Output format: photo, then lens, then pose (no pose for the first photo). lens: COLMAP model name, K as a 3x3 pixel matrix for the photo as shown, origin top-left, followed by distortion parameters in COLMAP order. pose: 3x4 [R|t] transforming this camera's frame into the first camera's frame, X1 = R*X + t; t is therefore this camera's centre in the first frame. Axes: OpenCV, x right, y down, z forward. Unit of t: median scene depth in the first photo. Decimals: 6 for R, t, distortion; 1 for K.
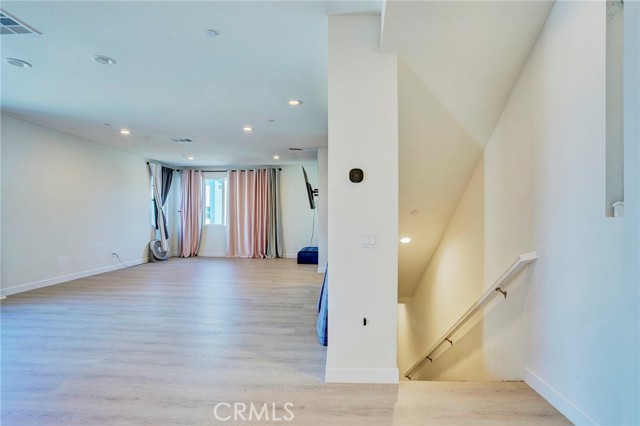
lens RADIAL K [[317.6, 0, 319.1], [0, 317.6, 217.0], [0, 0, 1]] dist [-0.075902, 0.033806]
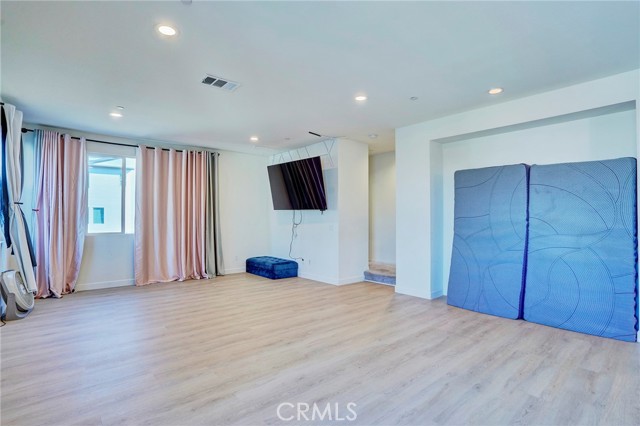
lens RADIAL K [[318.0, 0, 318.3], [0, 318.0, 209.2], [0, 0, 1]] dist [-0.065040, 0.028617]
pose [[0.722566, 0.012746, 0.691184, -0.462486], [0.007098, 0.999641, -0.025855, -0.003397], [-0.691265, 0.023588, 0.722216, 0.315166]]
